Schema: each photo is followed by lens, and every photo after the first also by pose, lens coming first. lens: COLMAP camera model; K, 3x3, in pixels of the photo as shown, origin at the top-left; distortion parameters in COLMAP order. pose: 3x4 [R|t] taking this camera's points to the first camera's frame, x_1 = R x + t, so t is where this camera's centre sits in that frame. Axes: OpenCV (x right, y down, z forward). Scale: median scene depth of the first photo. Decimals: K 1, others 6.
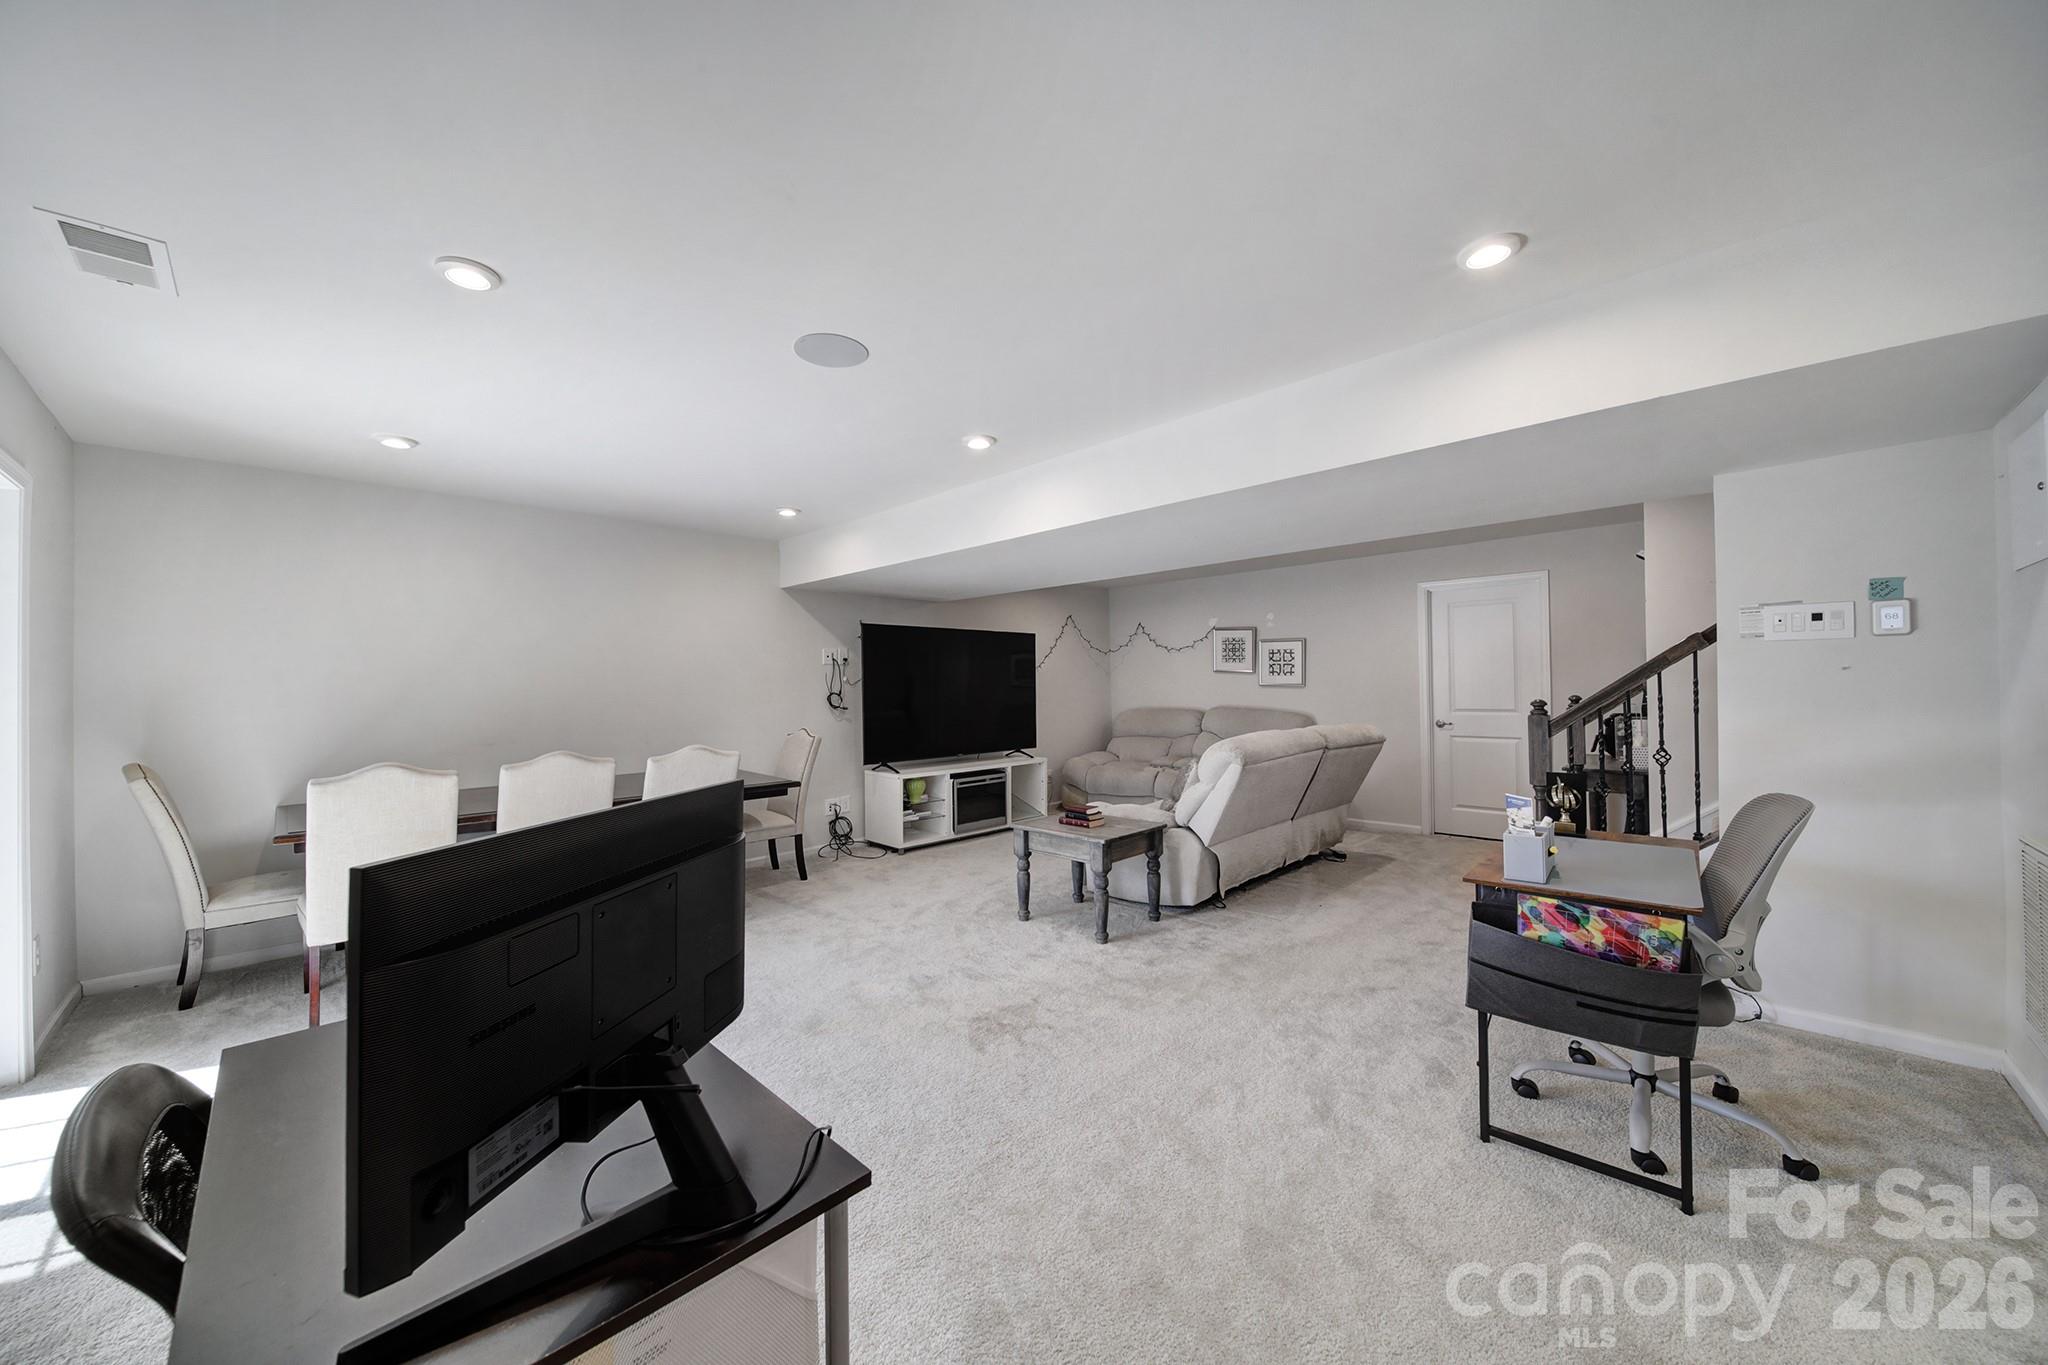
lens RADIAL K [[712.7, 0, 1015.6], [0, 712.7, 684.2], [0, 0, 1]] dist [-0.011307, 0.000056]
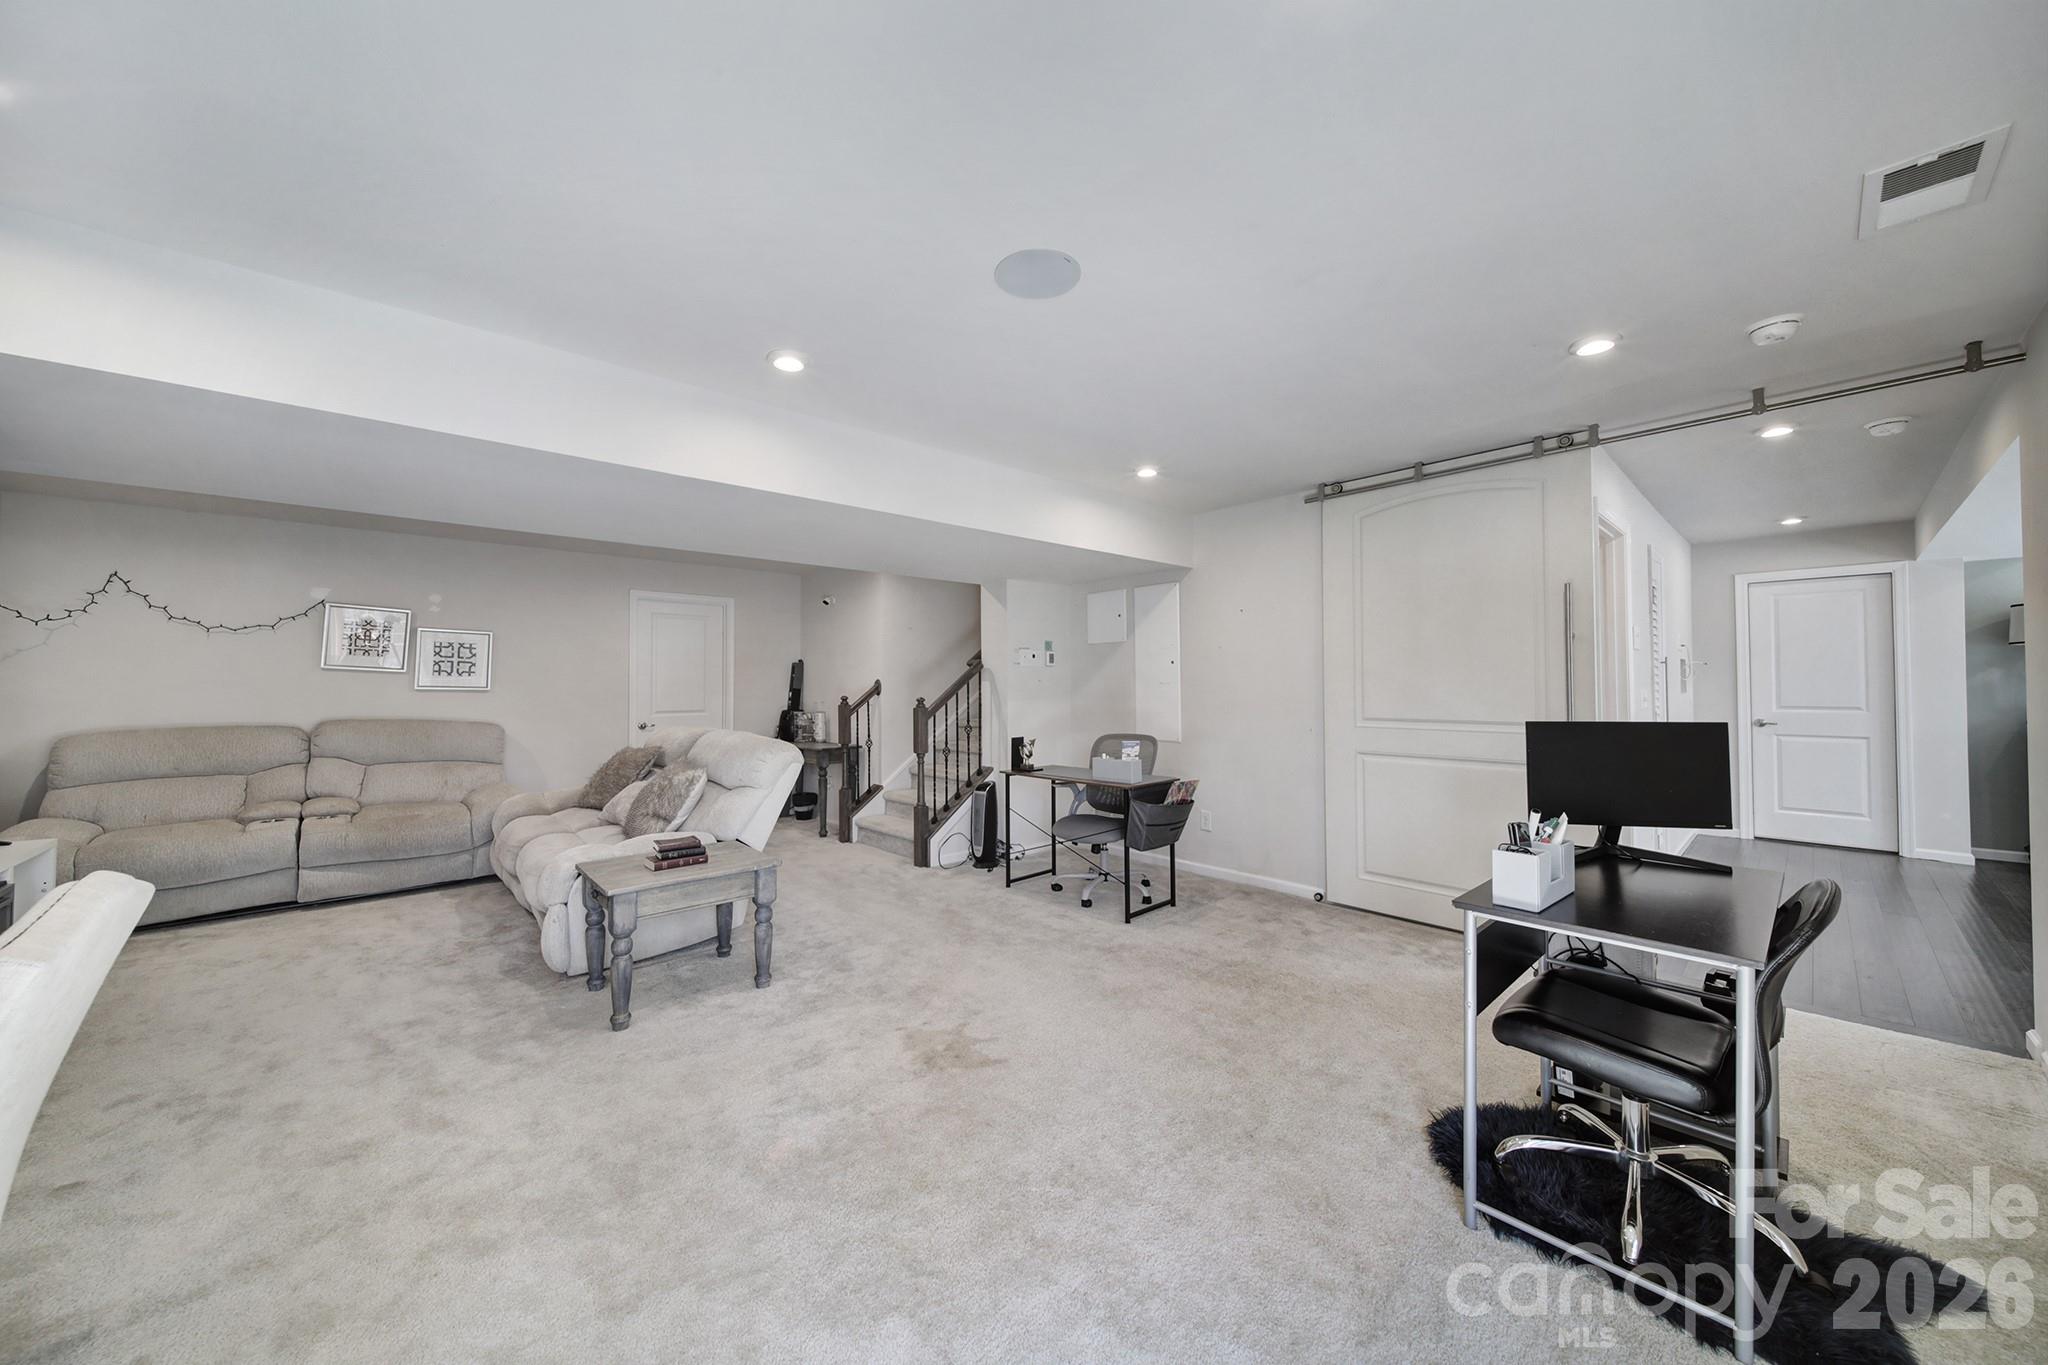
lens RADIAL K [[712.7, 0, 1017.3], [0, 712.7, 680.4], [0, 0, 1]] dist [-0.011307, 0.000056]
pose [[0.066710, 0.019579, 0.997580, -0.608342], [-0.001476, 0.999808, -0.019524, 0.012082], [-0.997771, -0.000170, 0.066726, 0.546609]]
